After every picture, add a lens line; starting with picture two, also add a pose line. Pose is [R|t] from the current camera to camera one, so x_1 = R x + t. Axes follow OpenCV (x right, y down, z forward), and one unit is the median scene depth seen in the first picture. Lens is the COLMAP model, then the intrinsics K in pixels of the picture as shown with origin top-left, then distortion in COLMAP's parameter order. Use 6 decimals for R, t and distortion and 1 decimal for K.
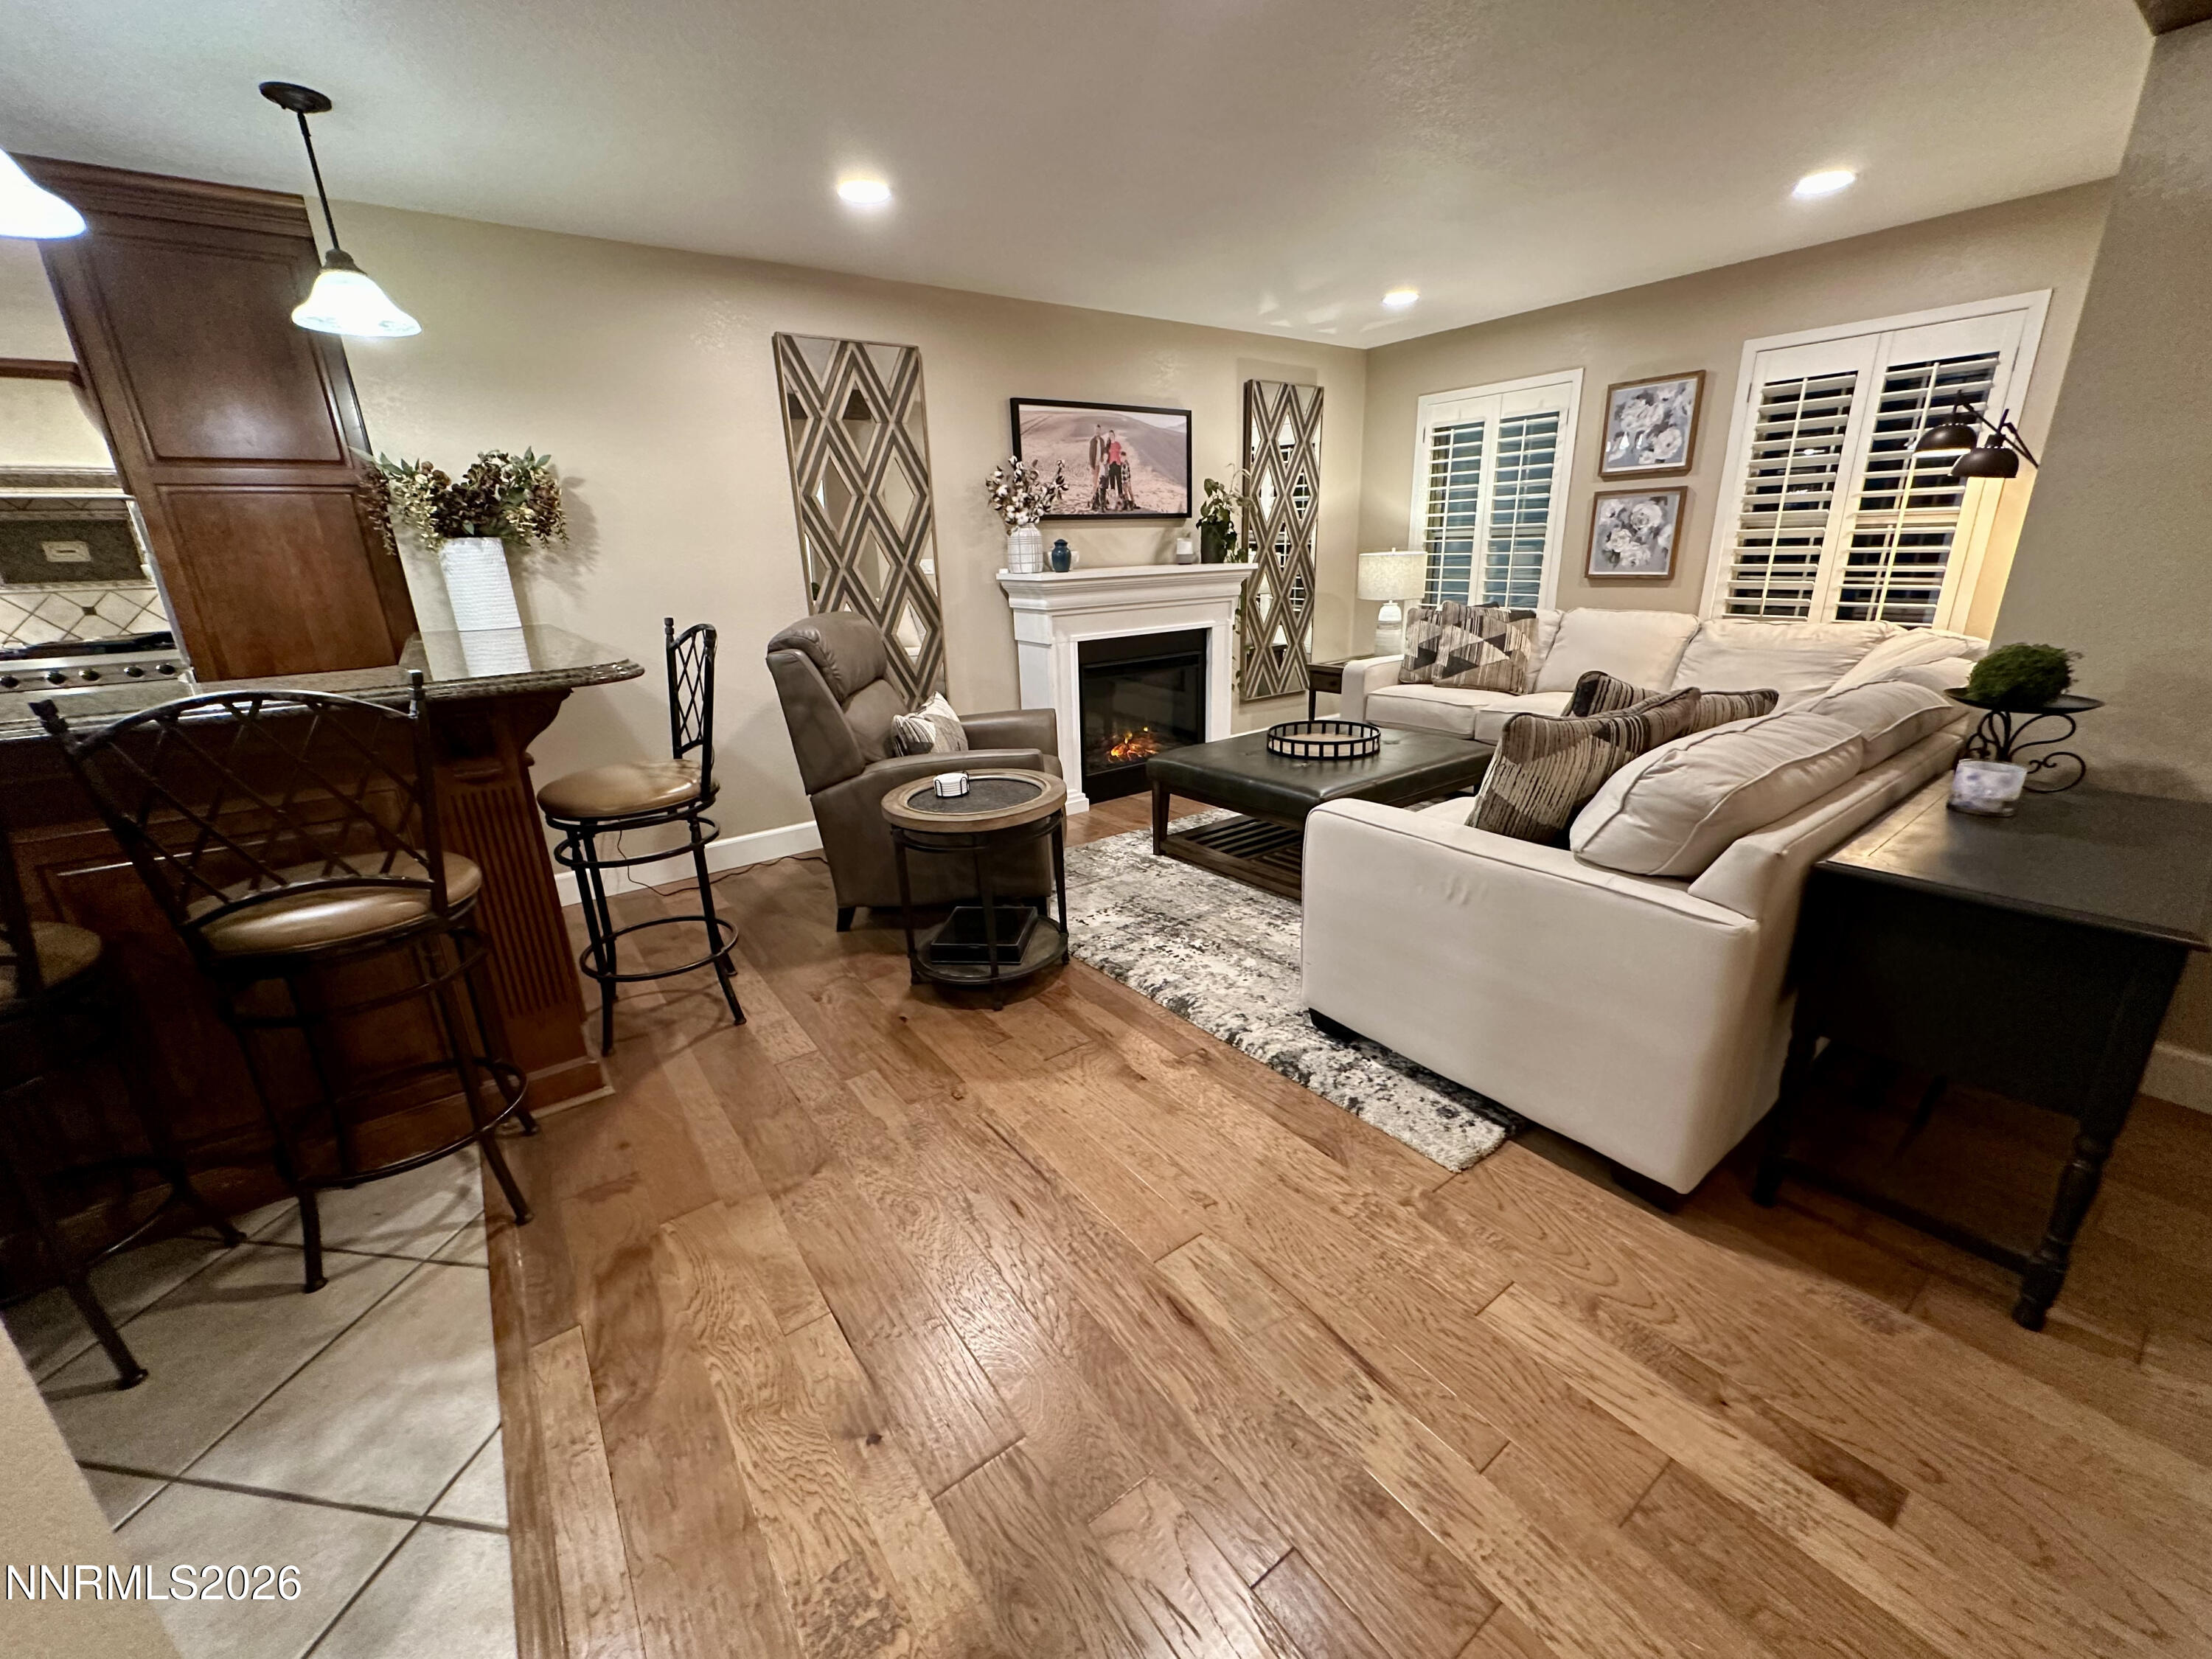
lens RADIAL K [[888.0, 0, 1106.0], [0, 888.0, 829.5], [0, 0, 1]] dist [0.001998, -0.000114]
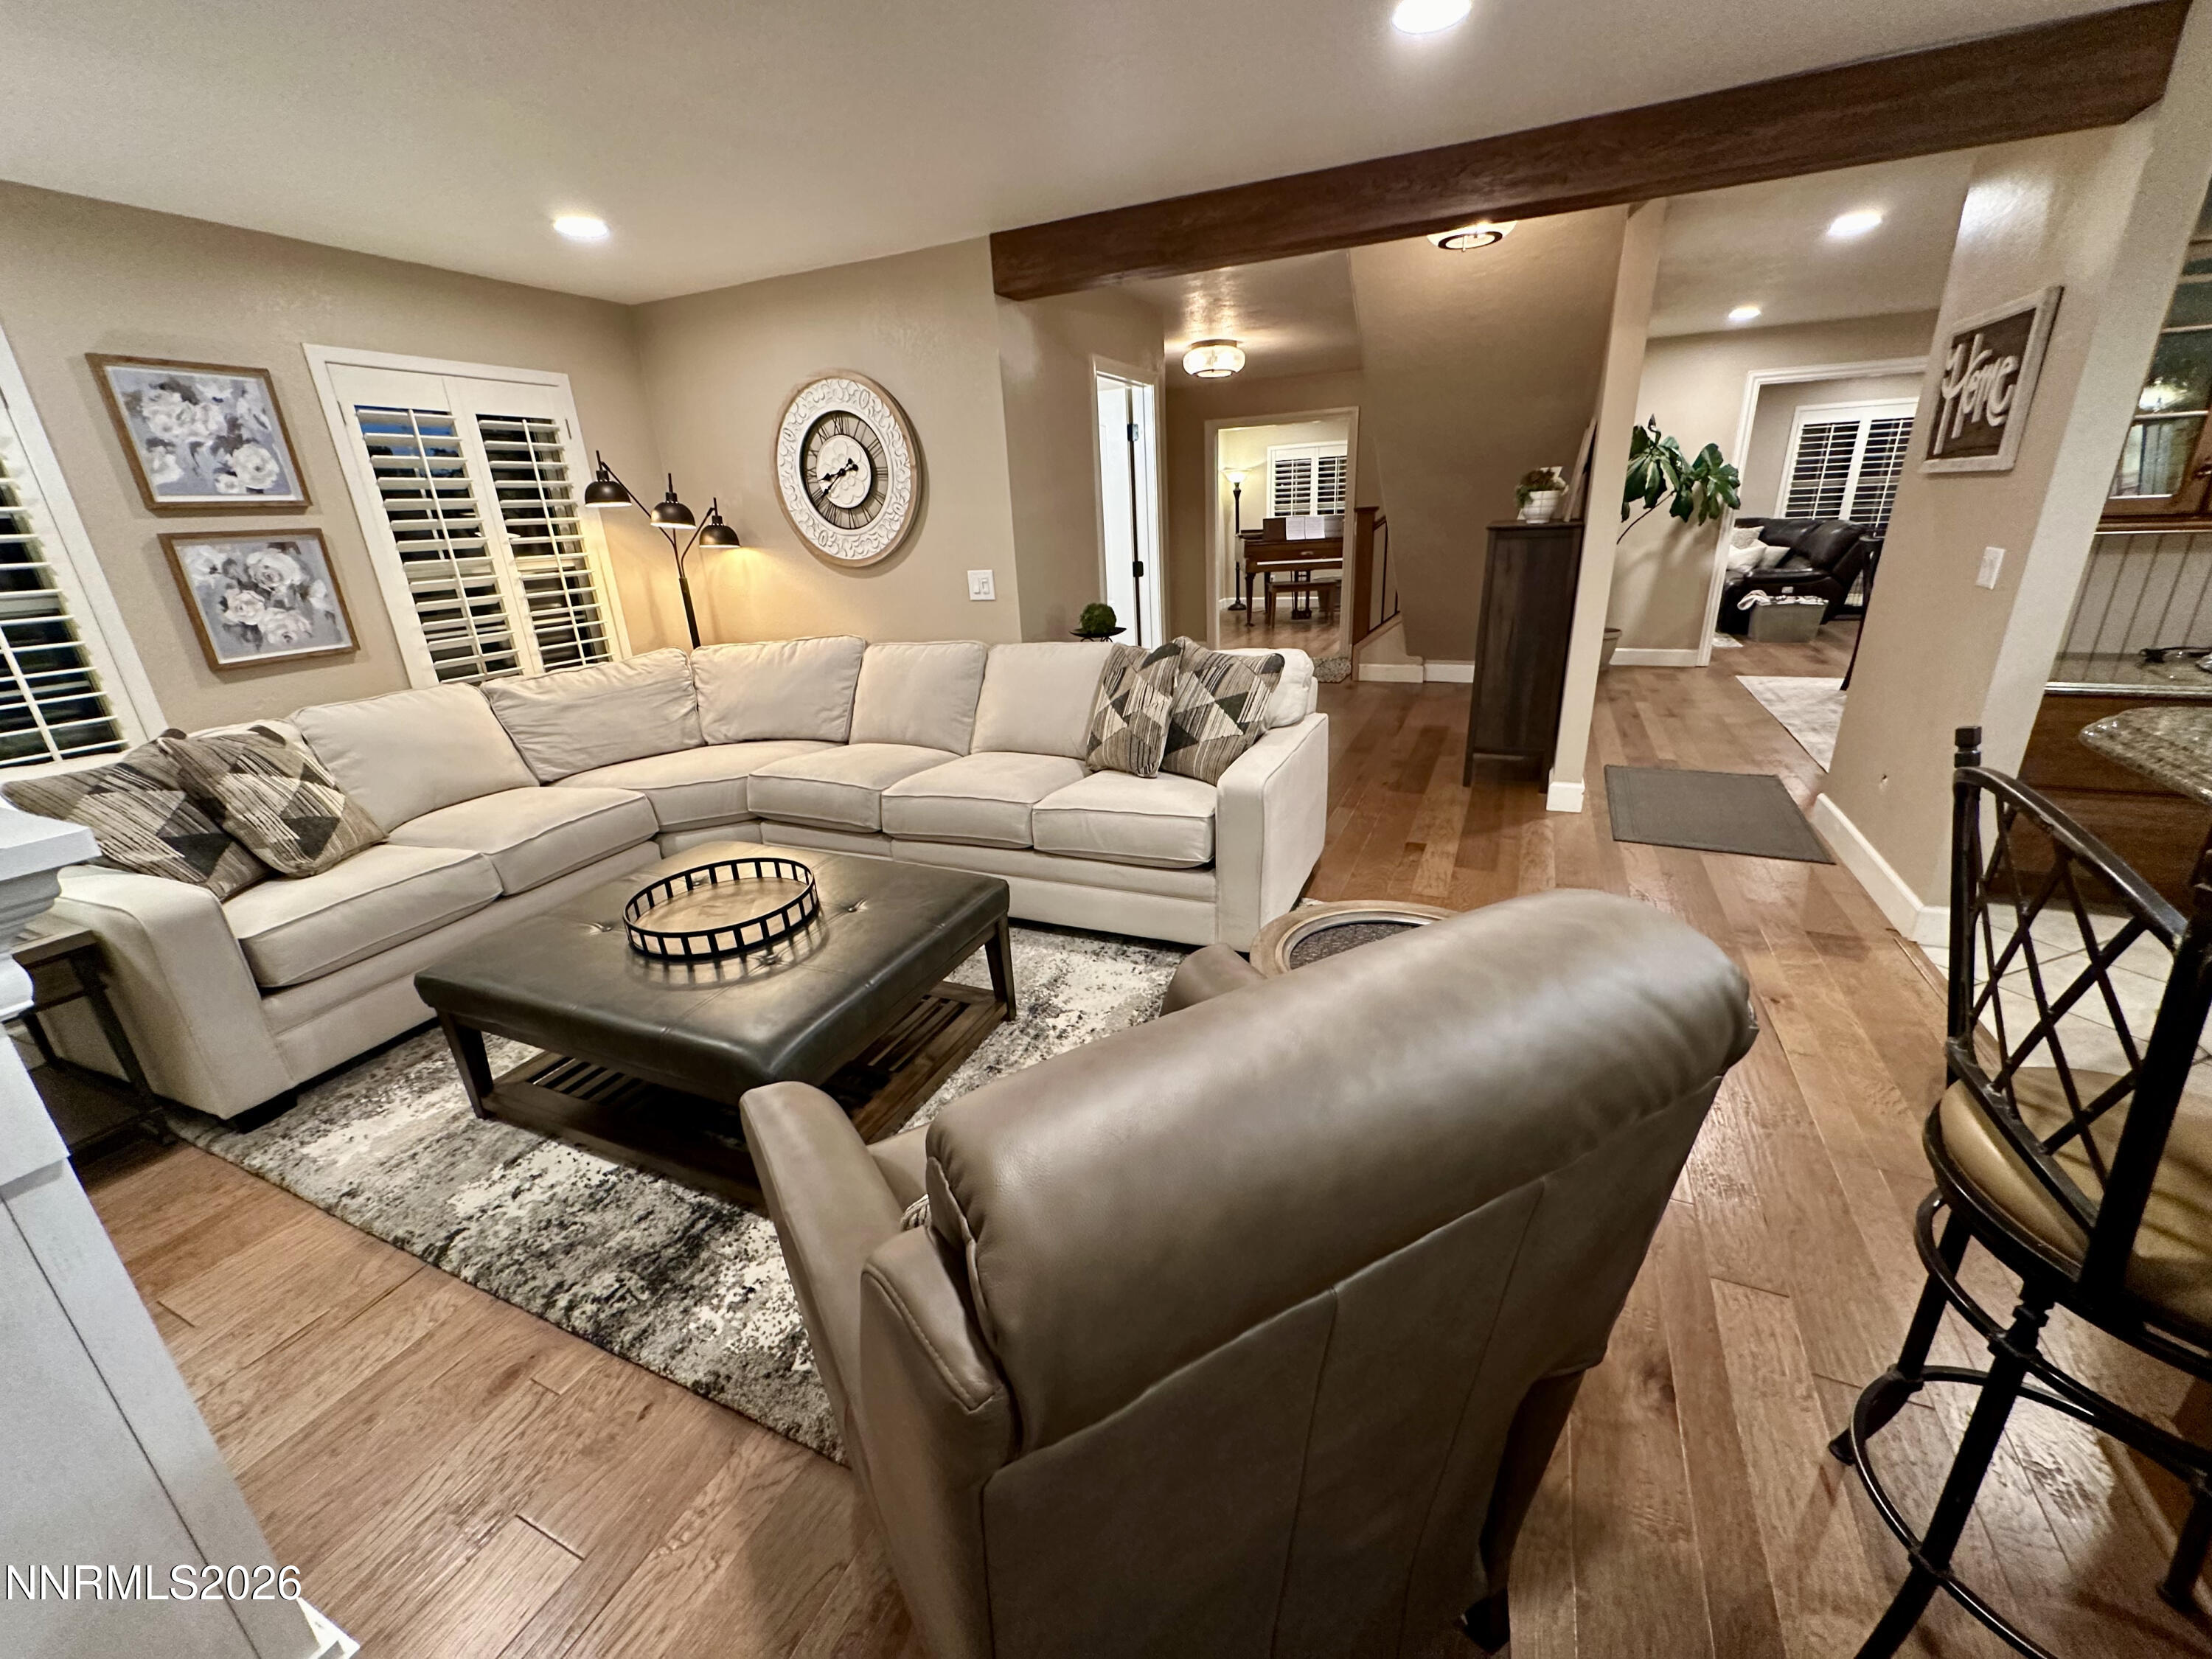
lens RADIAL K [[888.0, 0, 1106.0], [0, 888.0, 829.5], [0, 0, 1]] dist [0.001998, -0.000114]
pose [[-0.486166, -0.248673, 0.837737, -0.336938], [0.325609, 0.838074, 0.437734, -0.283734], [-0.810938, 0.485587, -0.326473, 0.822624]]
